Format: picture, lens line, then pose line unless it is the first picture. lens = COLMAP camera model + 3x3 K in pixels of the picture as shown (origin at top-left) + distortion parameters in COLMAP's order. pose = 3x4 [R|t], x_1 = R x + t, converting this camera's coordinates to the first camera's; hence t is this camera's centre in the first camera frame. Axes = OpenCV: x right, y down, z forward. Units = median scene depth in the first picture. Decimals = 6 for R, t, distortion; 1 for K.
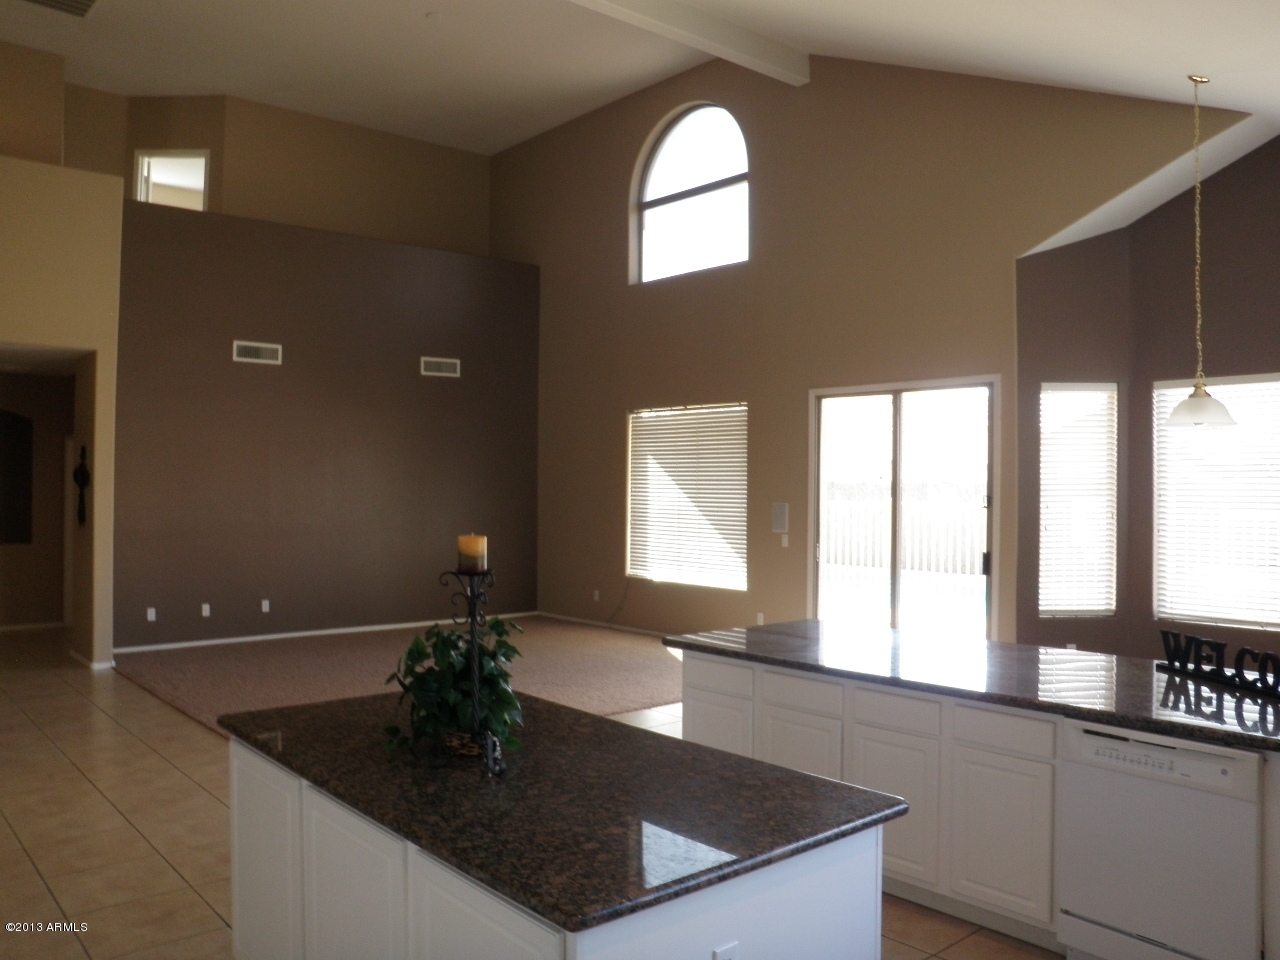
lens RADIAL K [[1026.5, 0, 640.9], [0, 1026.5, 485.9], [0, 0, 1]] dist [-0.113796, 0.078889]
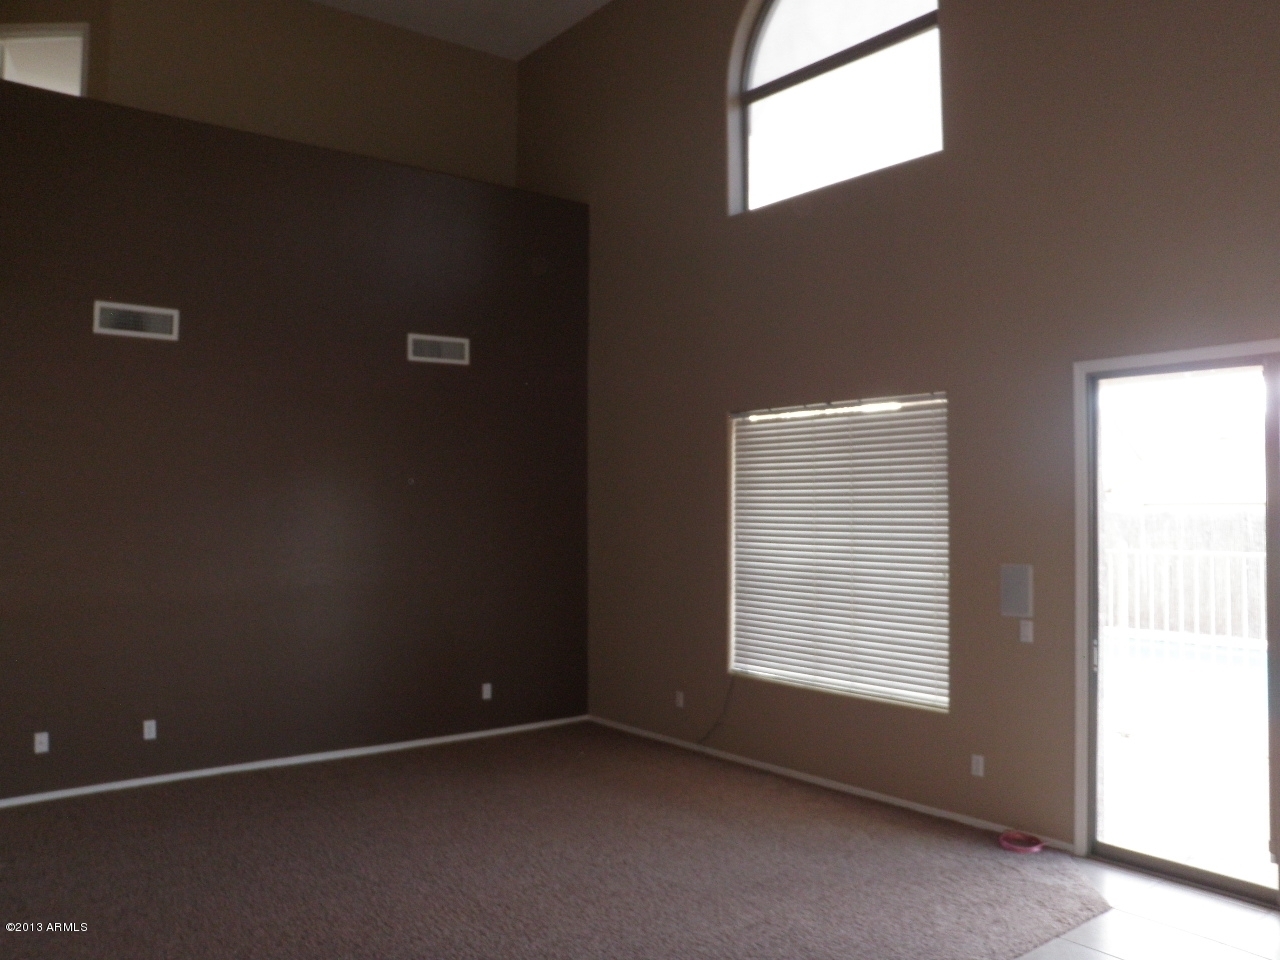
lens RADIAL K [[1026.5, 0, 652.9], [0, 1026.5, 477.9], [0, 0, 1]] dist [-0.113796, 0.078889]
pose [[0.999531, -0.007669, -0.029659, -0.042009], [0.006724, 0.999471, -0.031819, -0.012801], [0.029887, 0.031605, 0.999053, 0.368450]]
